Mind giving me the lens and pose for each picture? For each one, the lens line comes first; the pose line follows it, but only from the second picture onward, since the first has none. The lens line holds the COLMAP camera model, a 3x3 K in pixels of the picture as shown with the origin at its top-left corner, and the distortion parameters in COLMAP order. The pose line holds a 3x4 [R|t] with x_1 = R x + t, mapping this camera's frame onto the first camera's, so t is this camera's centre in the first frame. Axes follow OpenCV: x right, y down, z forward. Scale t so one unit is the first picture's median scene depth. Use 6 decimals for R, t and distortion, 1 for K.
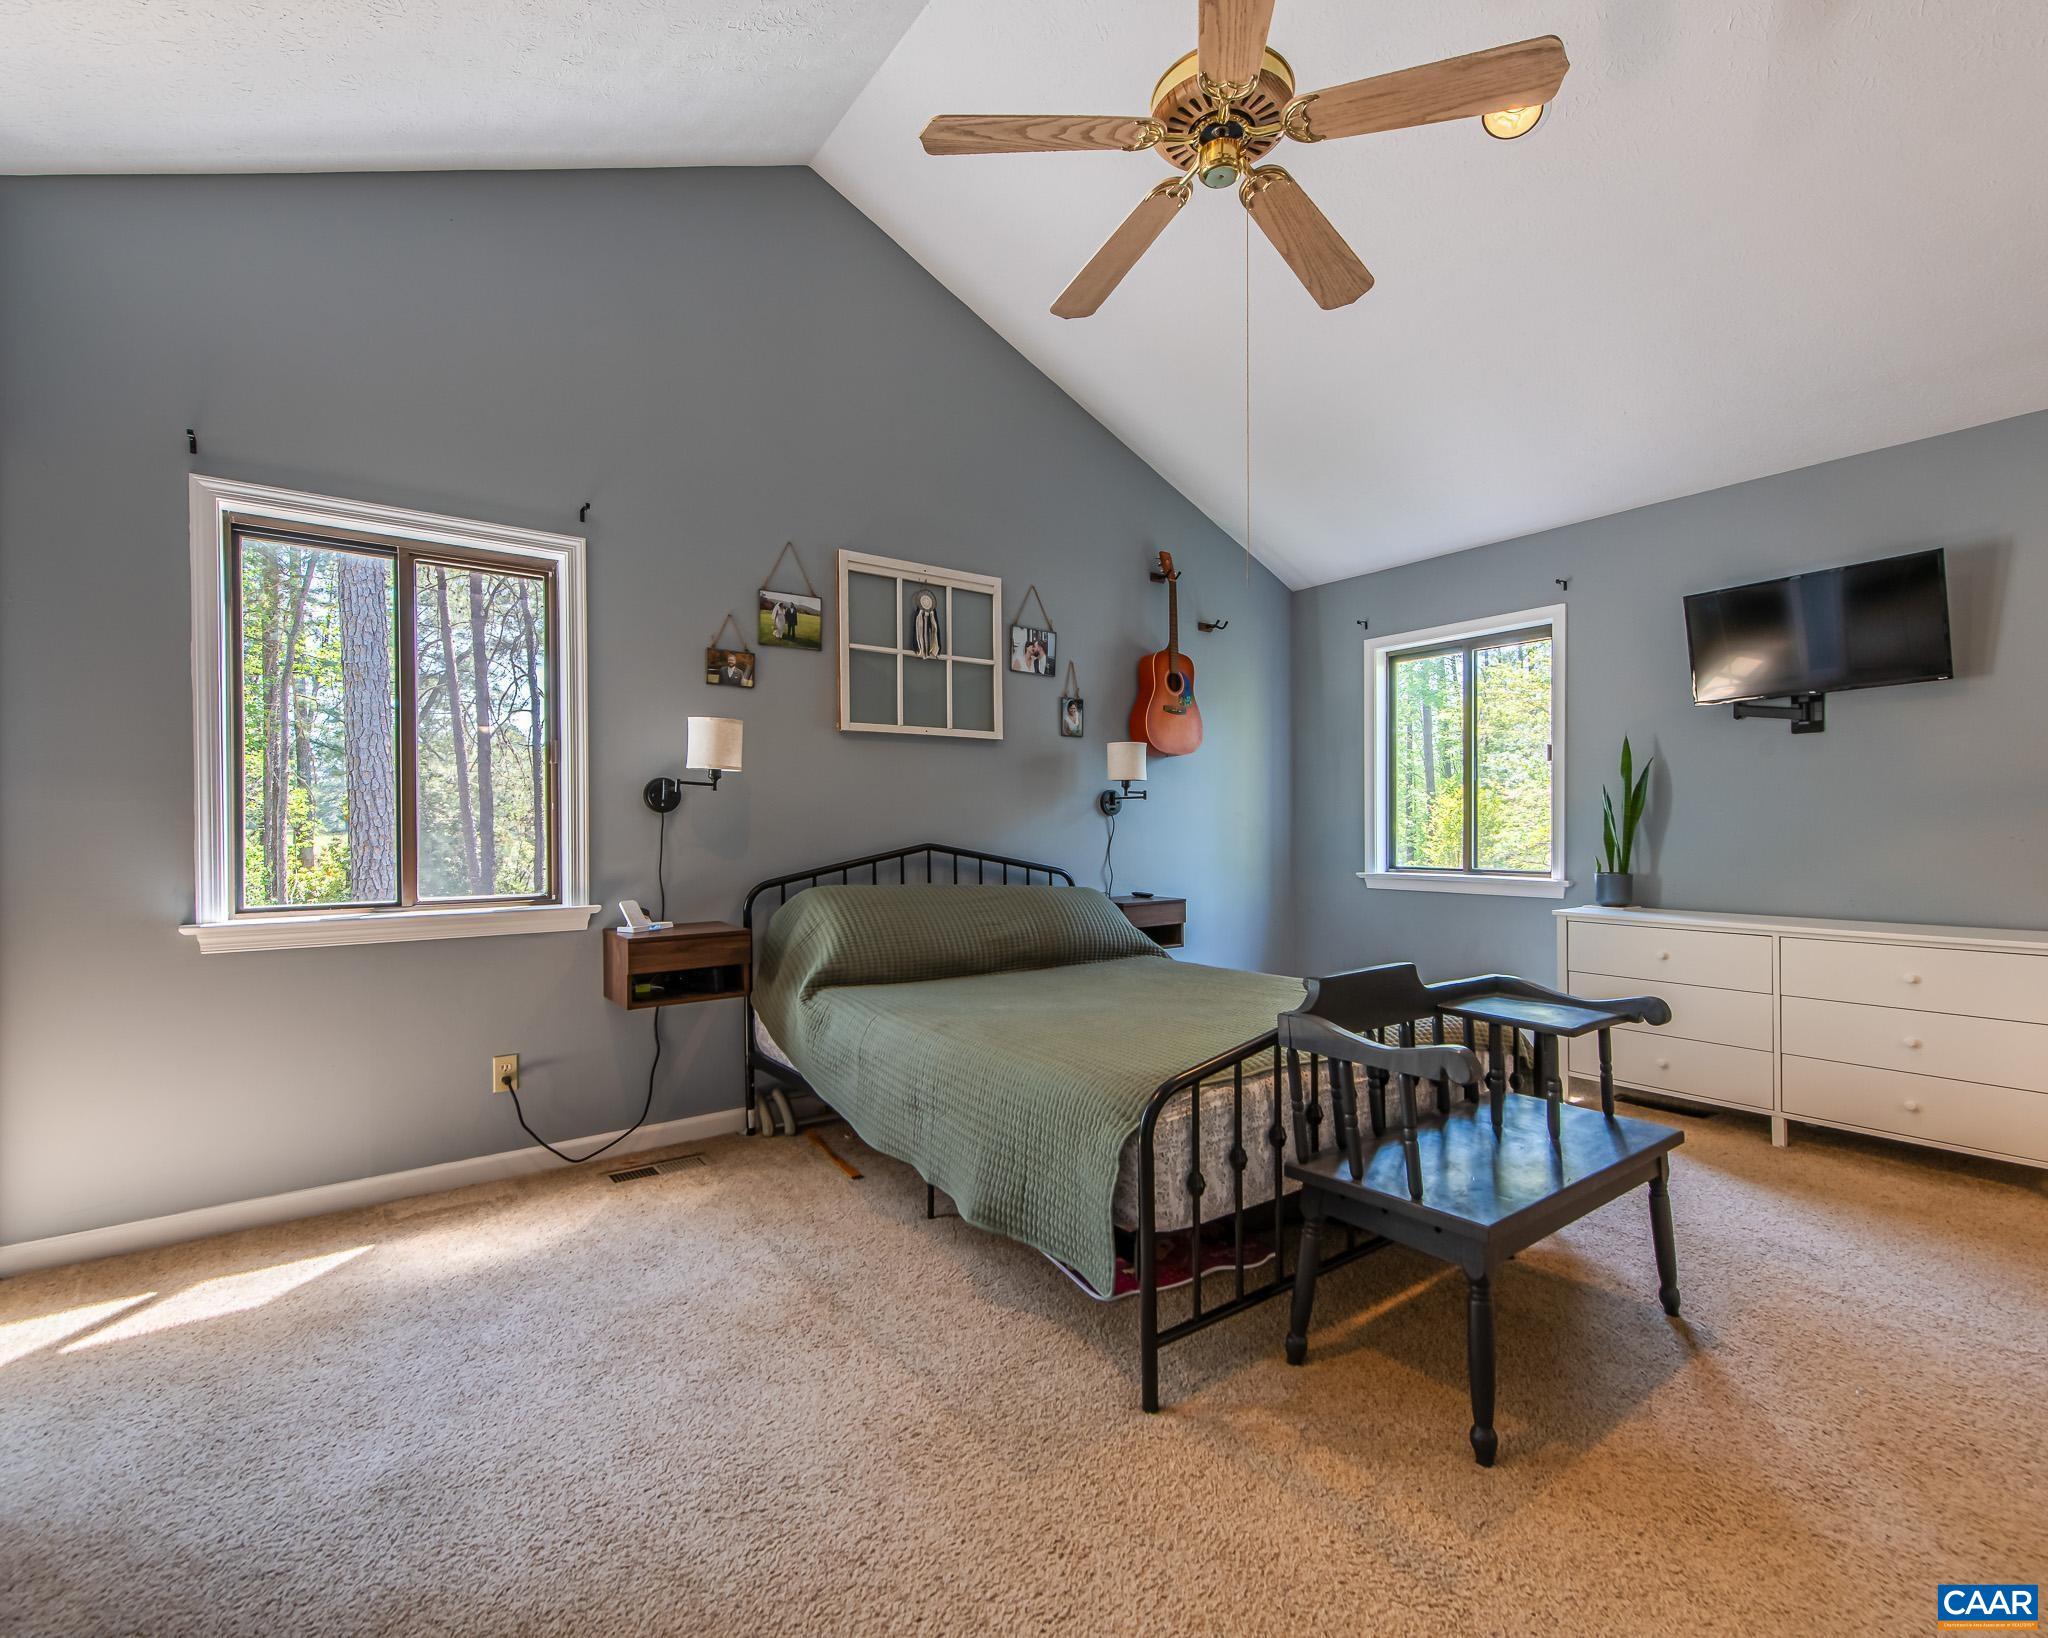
lens RADIAL K [[959.5, 0, 1019.0], [0, 959.5, 825.4], [0, 0, 1]] dist [0.015347, -0.005215]
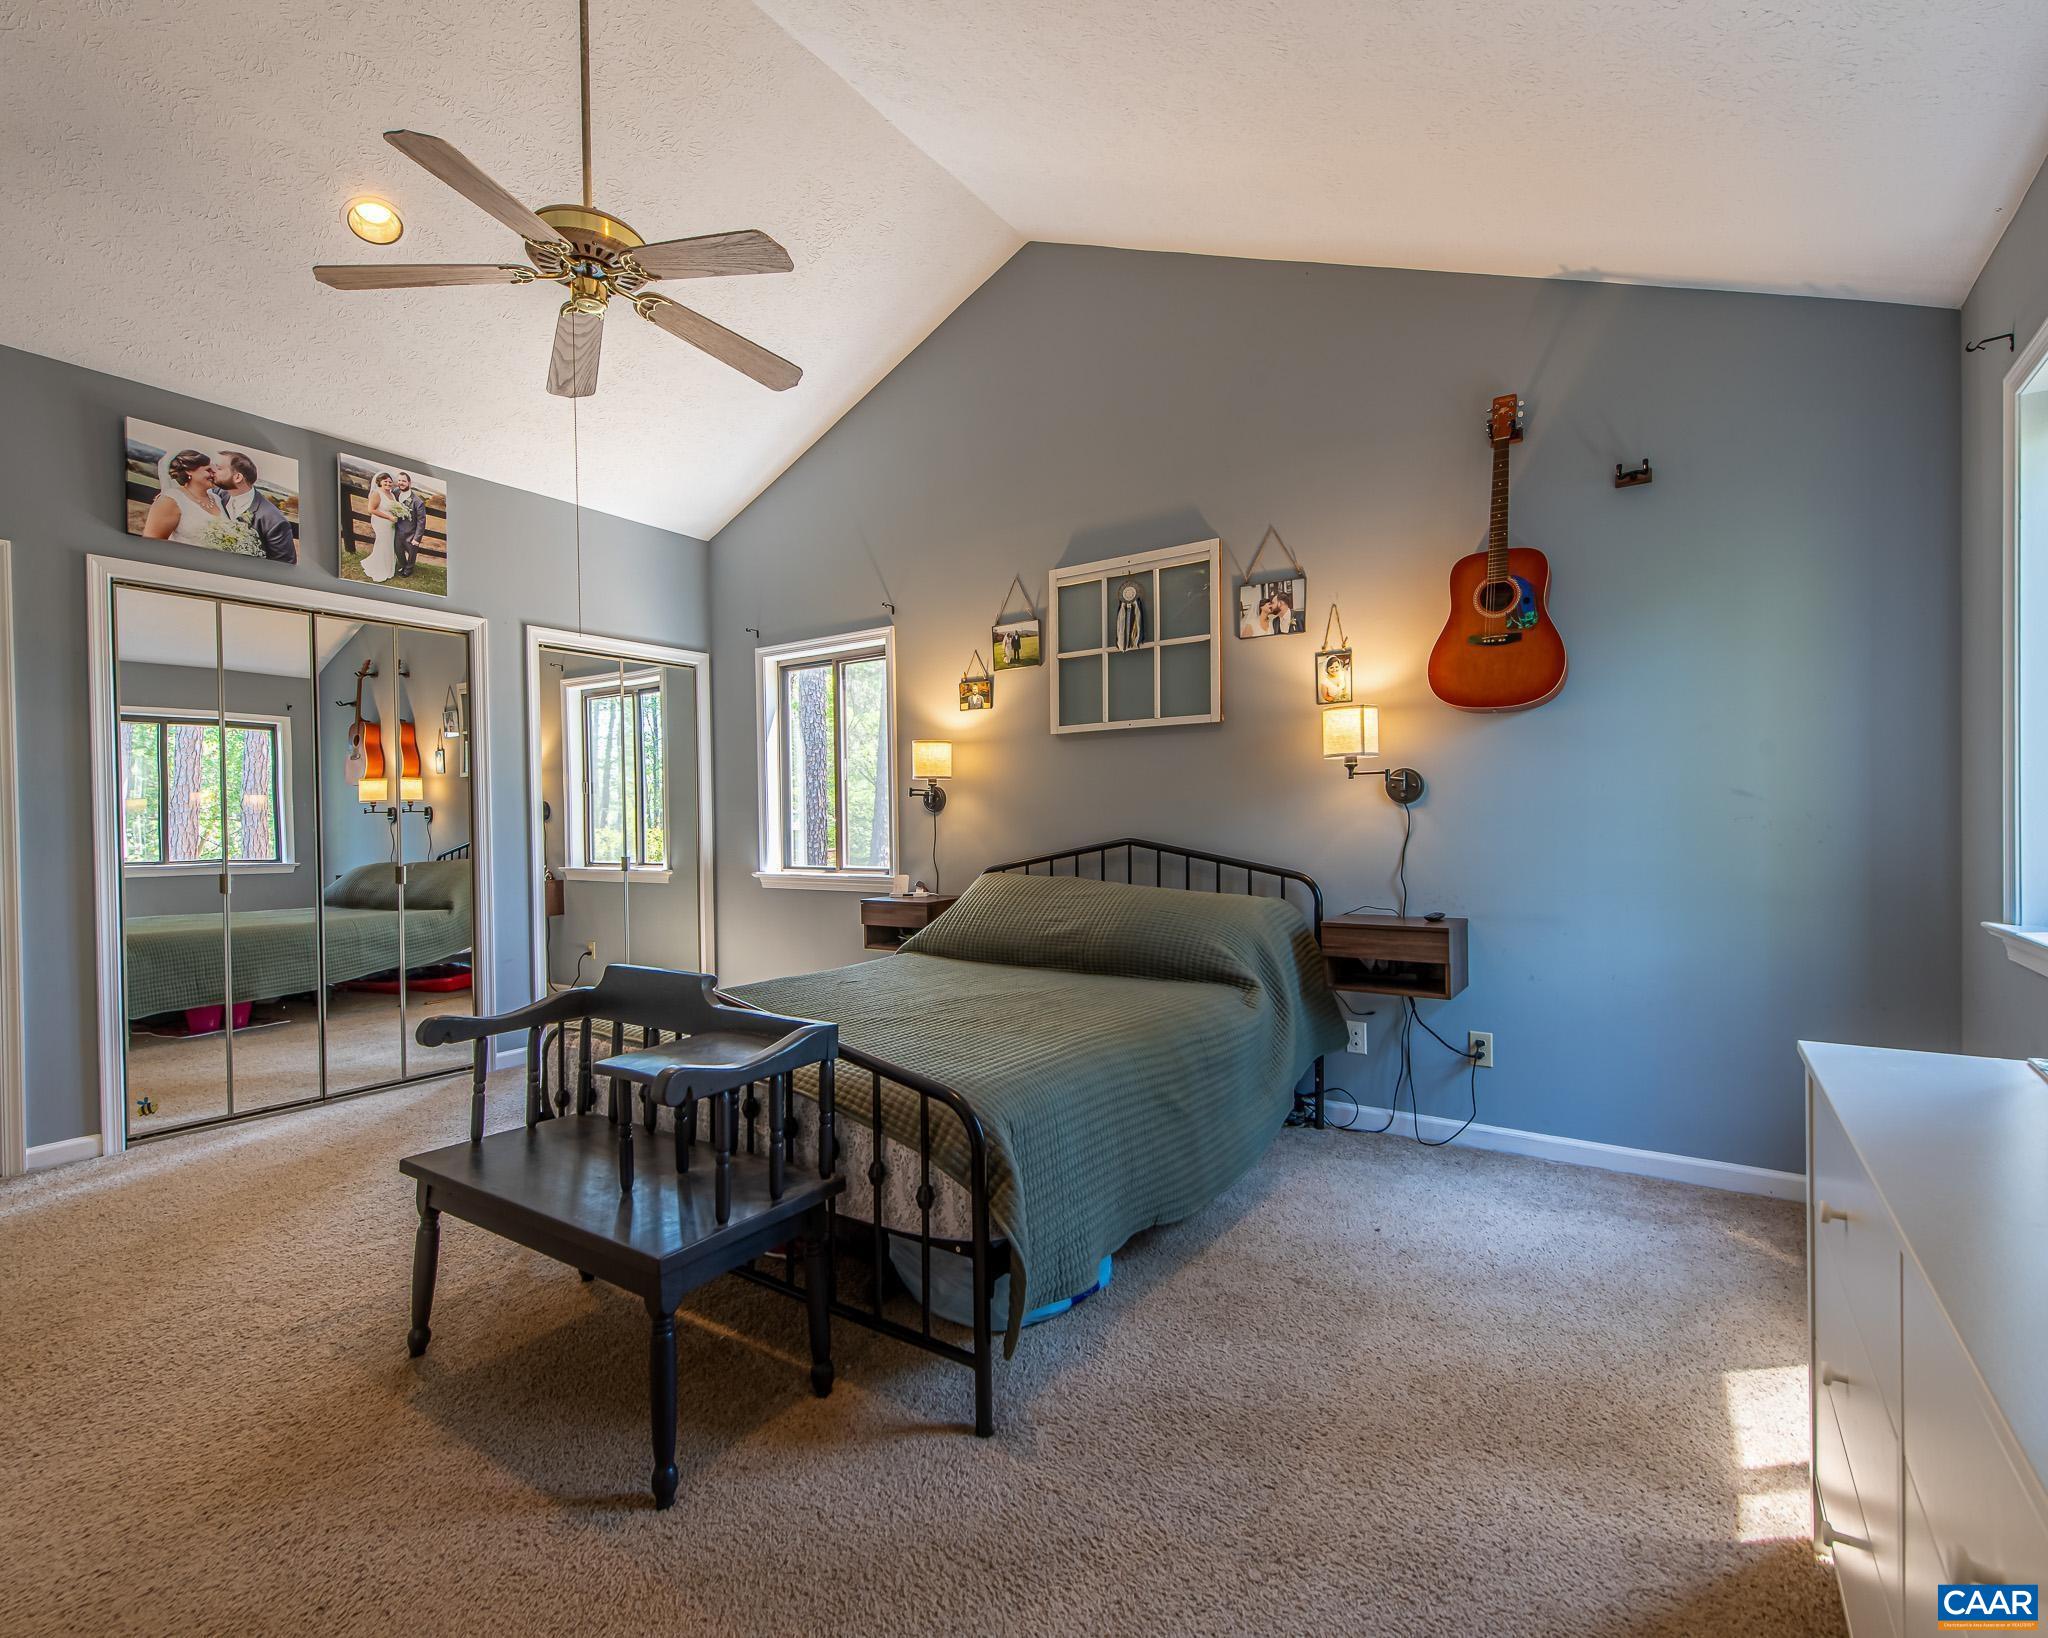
lens RADIAL K [[959.5, 0, 1016.1], [0, 959.5, 825.1], [0, 0, 1]] dist [0.015347, -0.005215]
pose [[0.324995, 0.004773, -0.945704, 0.807127], [0.011233, 0.999897, 0.008906, -0.004672], [0.945649, -0.013517, 0.324908, 0.570583]]
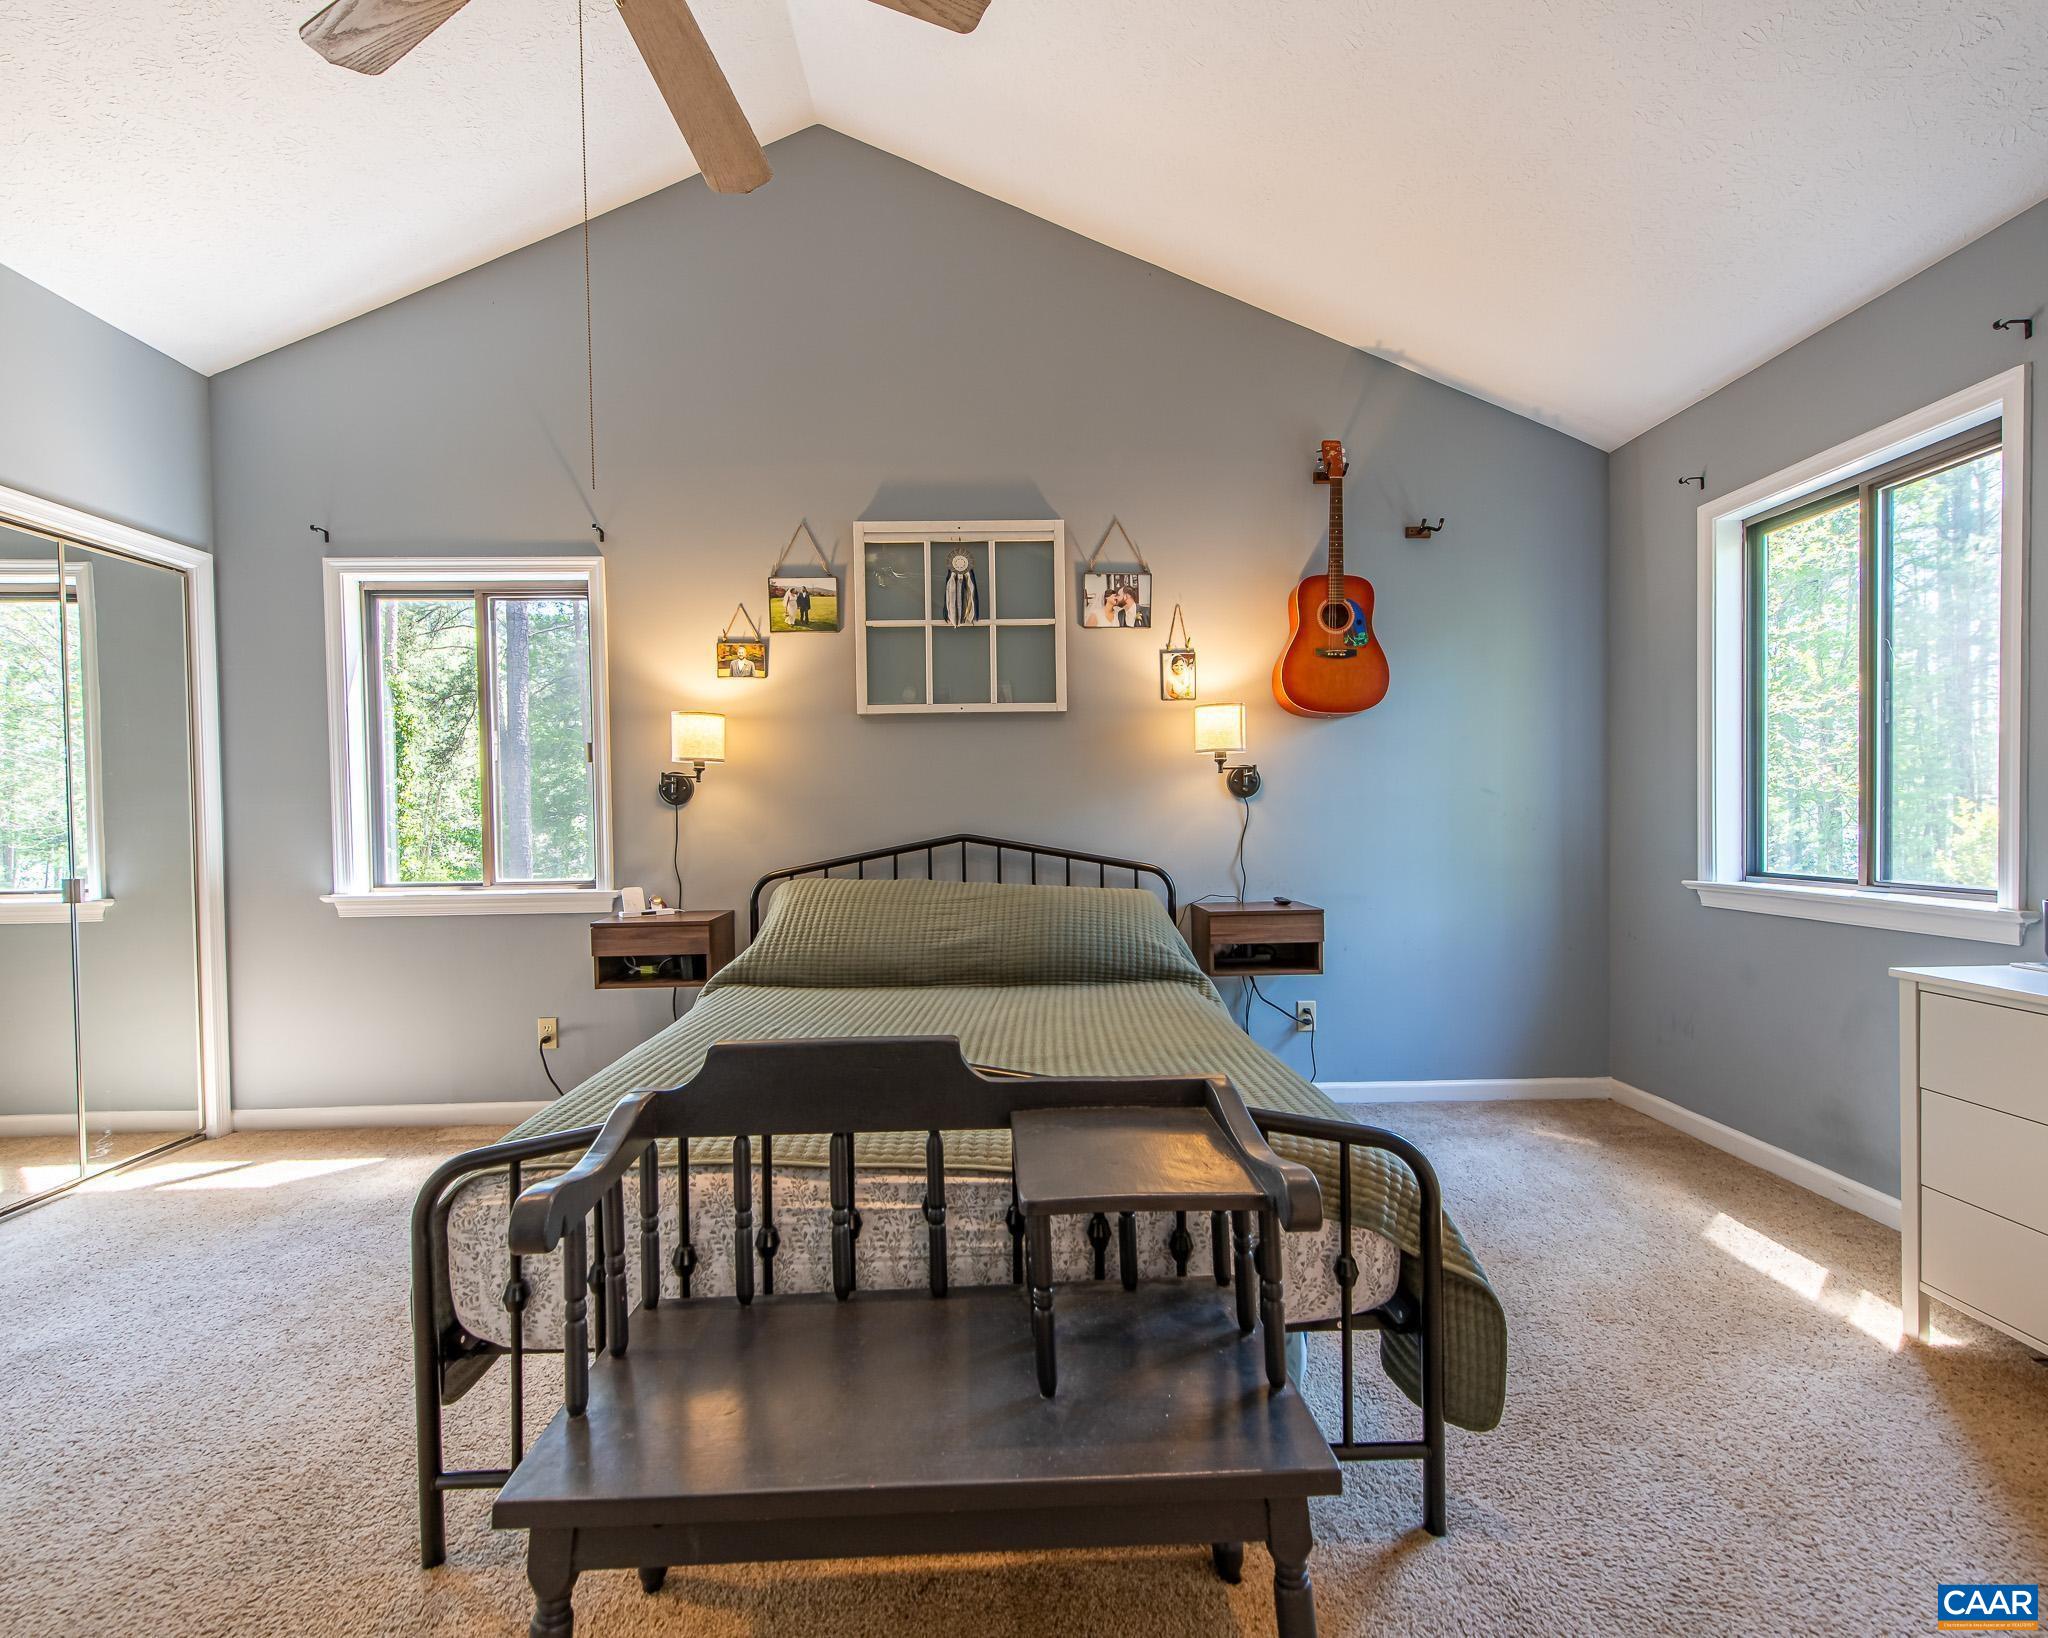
lens RADIAL K [[959.5, 0, 1018.9], [0, 959.5, 825.8], [0, 0, 1]] dist [0.015347, -0.005215]
pose [[0.820167, -0.000081, -0.572124, 0.461866], [0.011078, 0.999815, 0.015740, -0.002291], [0.572017, -0.019248, 0.820016, 0.297827]]
